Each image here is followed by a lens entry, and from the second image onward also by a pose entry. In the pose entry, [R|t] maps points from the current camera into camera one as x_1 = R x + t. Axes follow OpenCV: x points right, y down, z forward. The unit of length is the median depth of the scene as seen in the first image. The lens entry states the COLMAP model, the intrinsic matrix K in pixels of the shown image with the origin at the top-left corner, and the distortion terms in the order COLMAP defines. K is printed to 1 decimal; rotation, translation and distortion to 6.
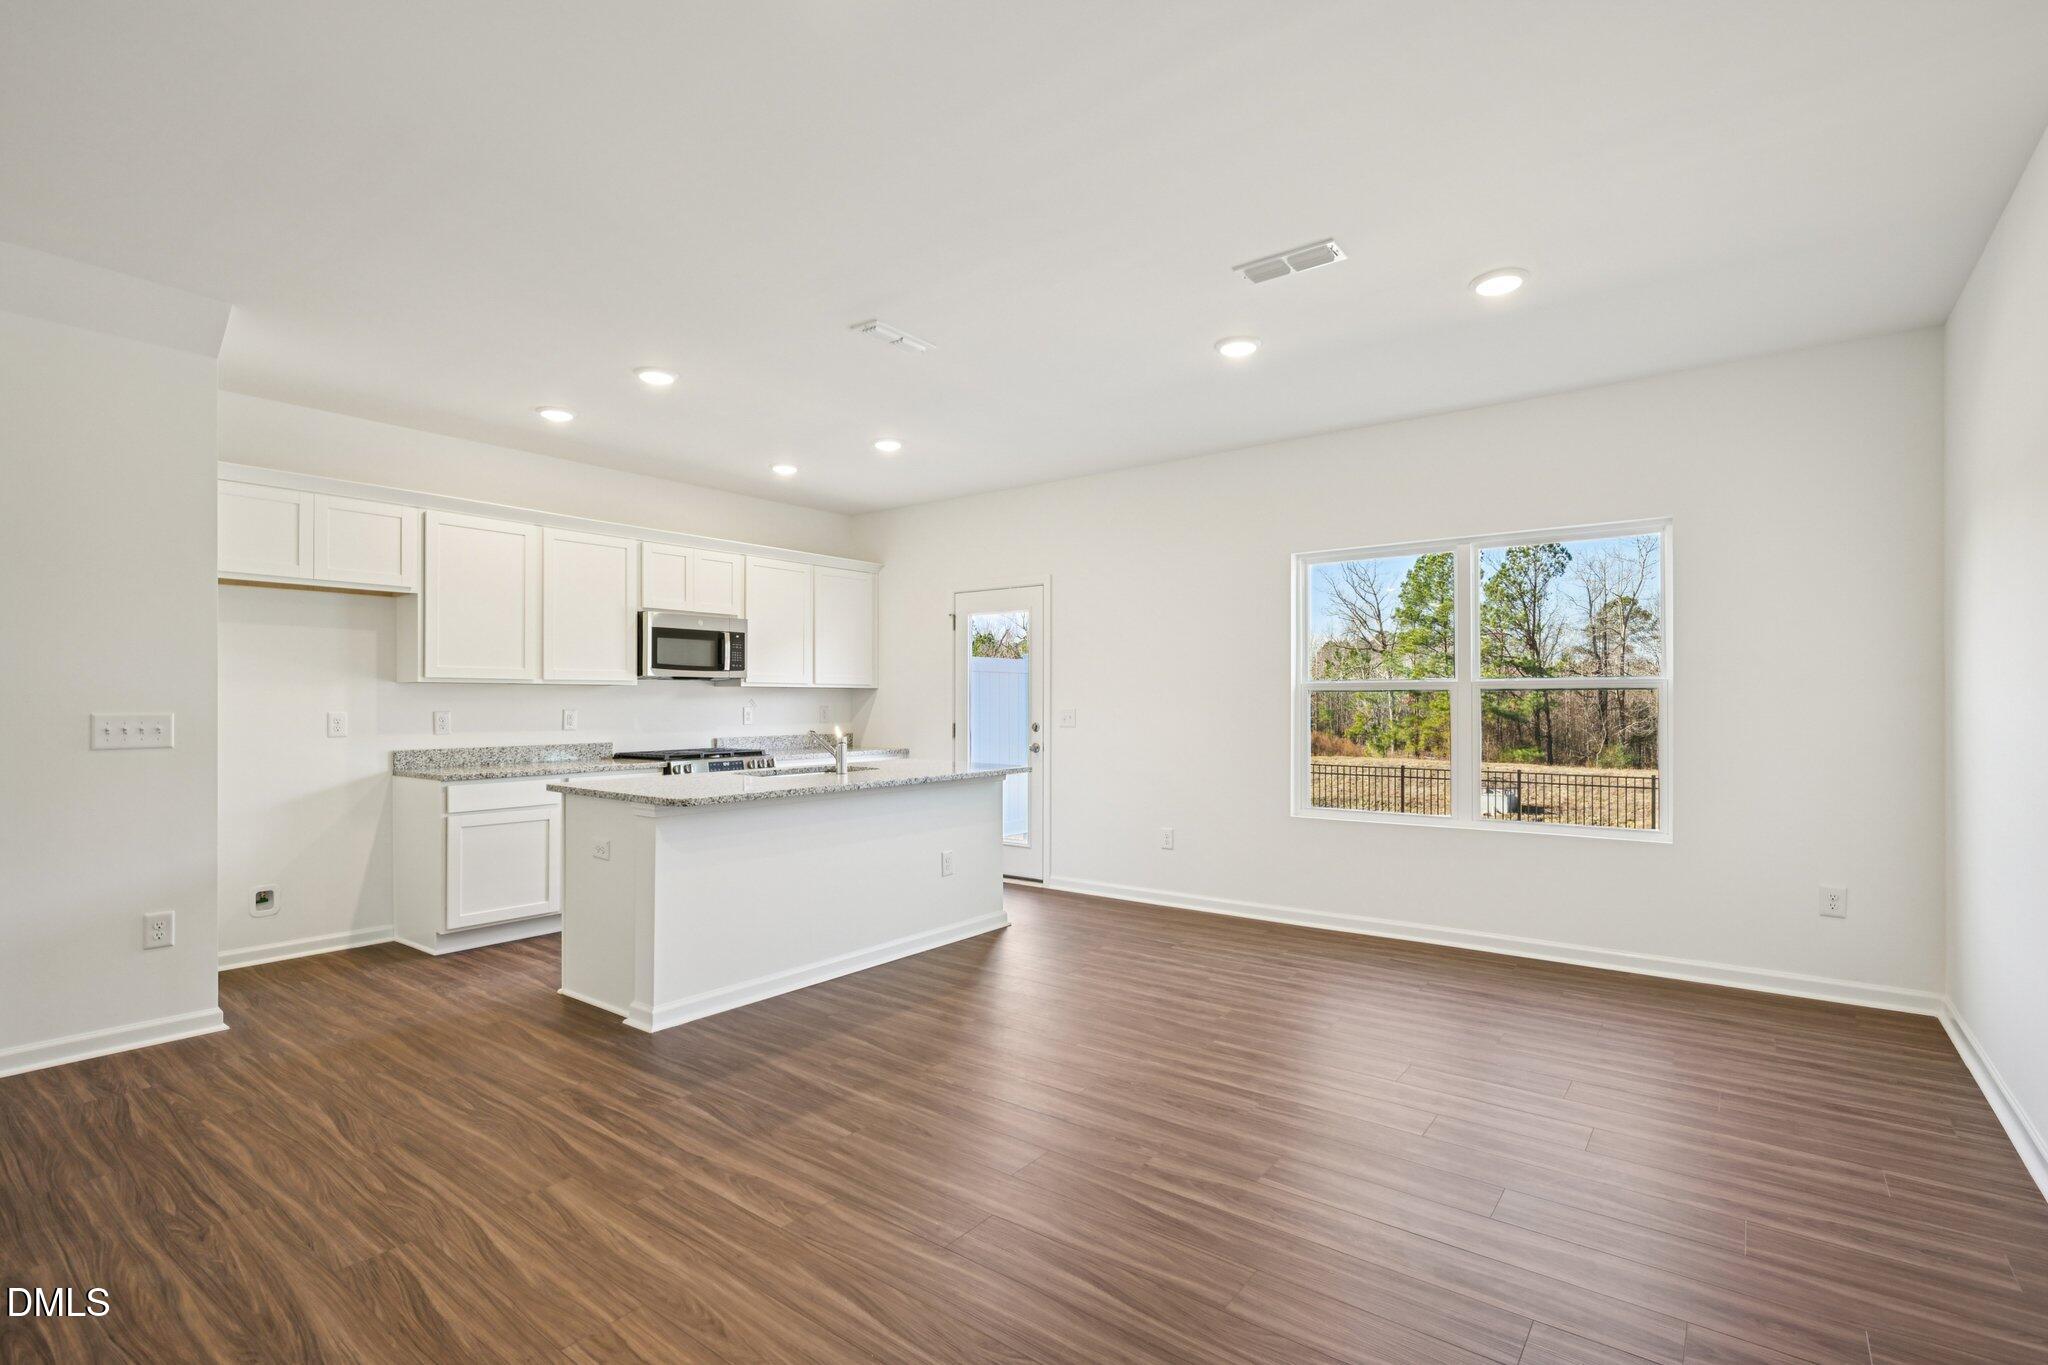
lens RADIAL K [[938.4, 0, 1007.5], [0, 938.4, 687.8], [0, 0, 1]] dist [-0.003092, -0.000364]
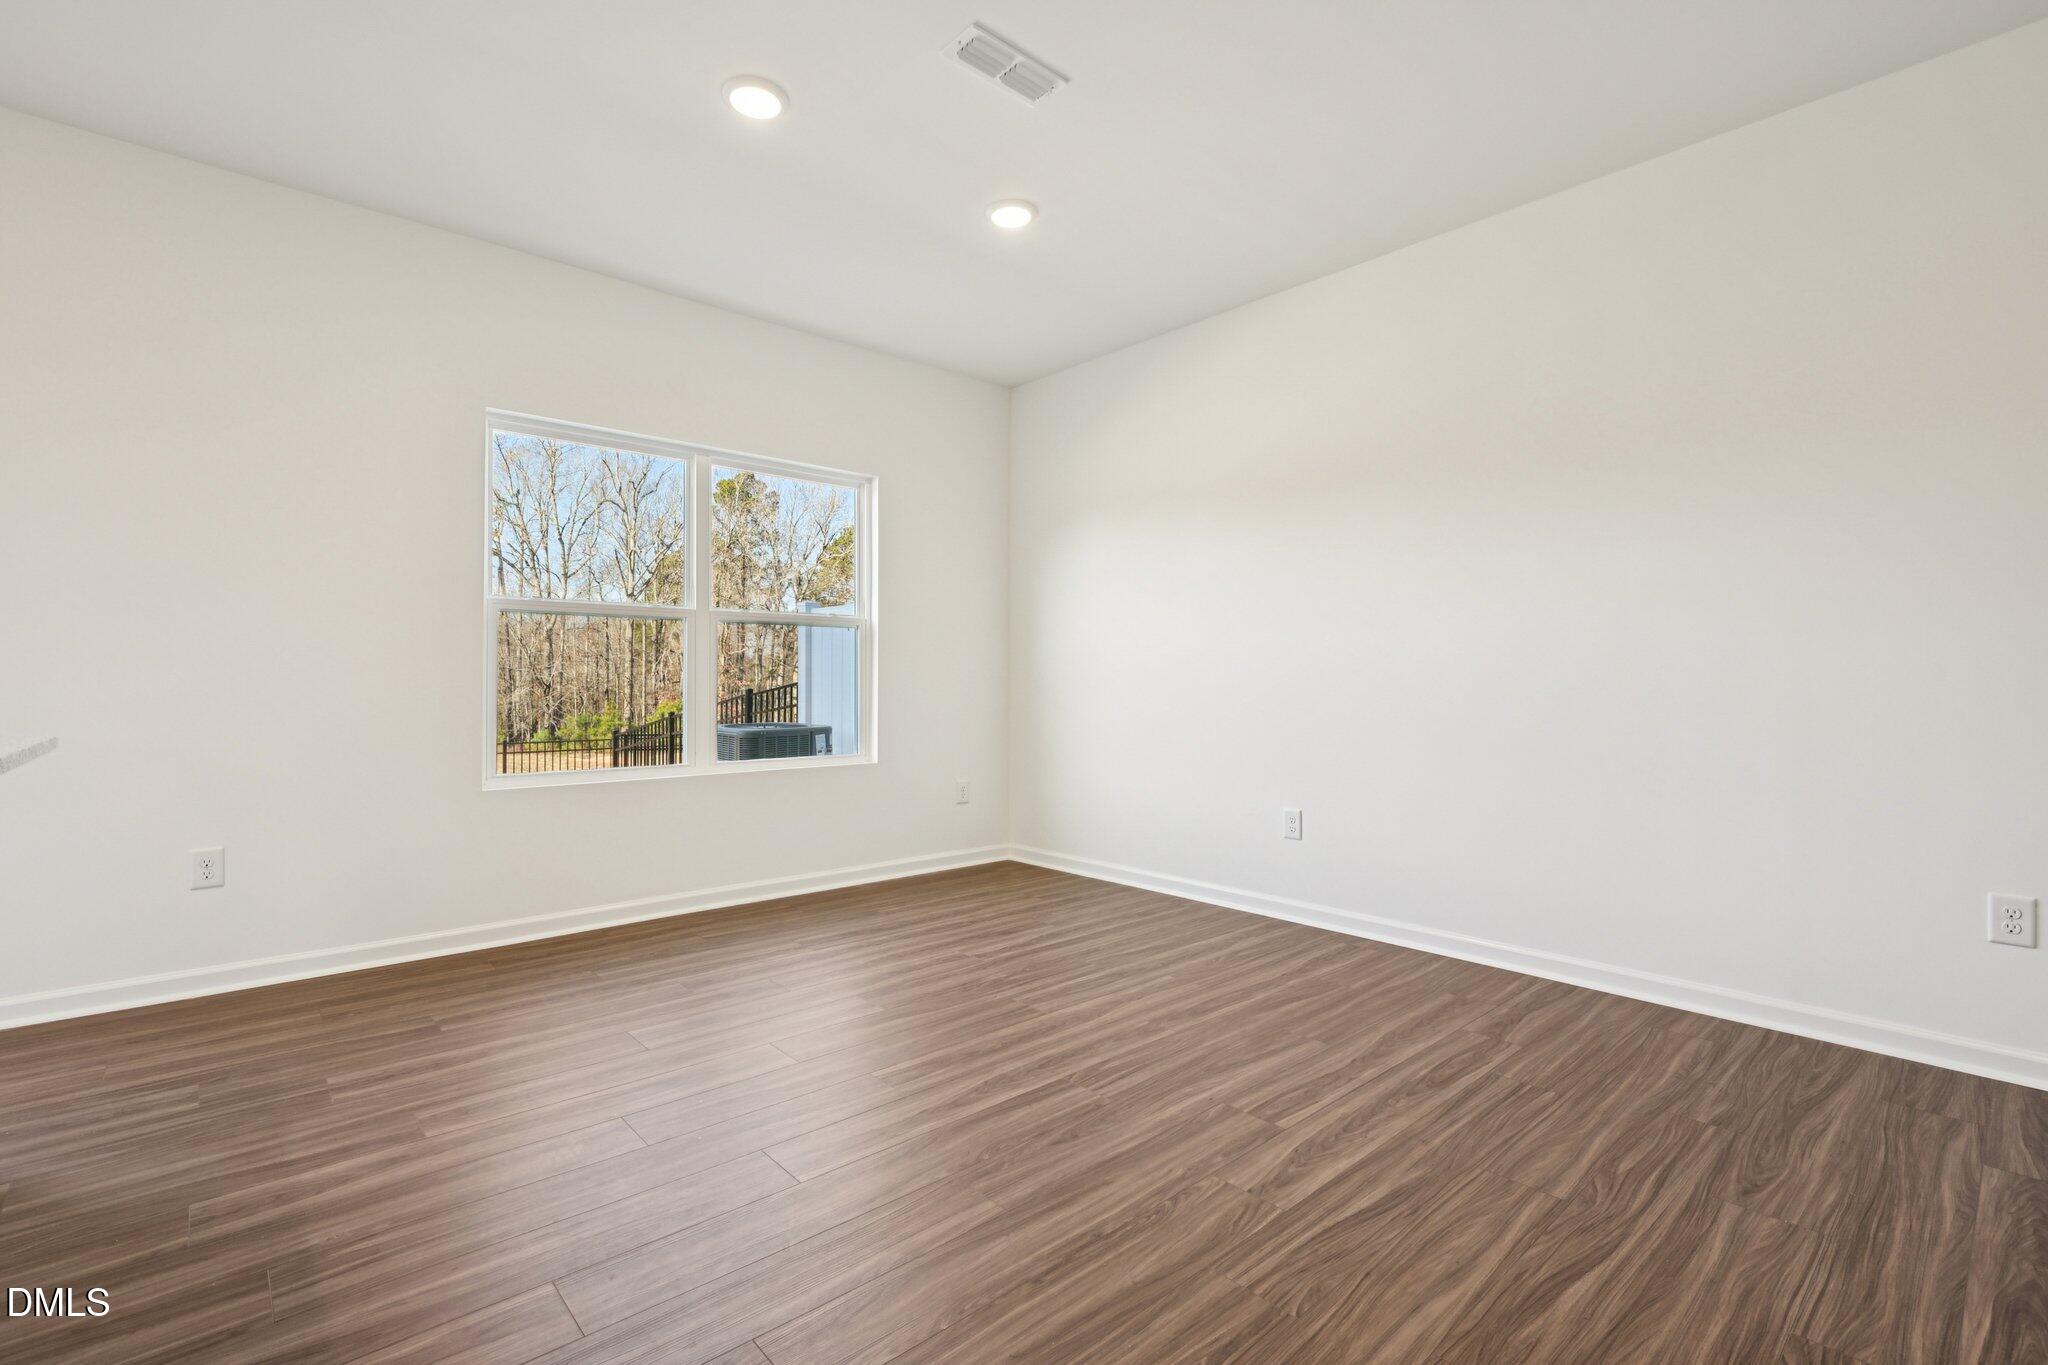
lens RADIAL K [[938.4, 0, 1014.9], [0, 938.4, 682.0], [0, 0, 1]] dist [-0.003092, -0.000364]
pose [[0.181151, 0.002571, 0.983452, -0.375408], [-0.013431, 0.999910, -0.000140, 0.070945], [-0.983364, -0.013183, 0.181169, 0.652241]]
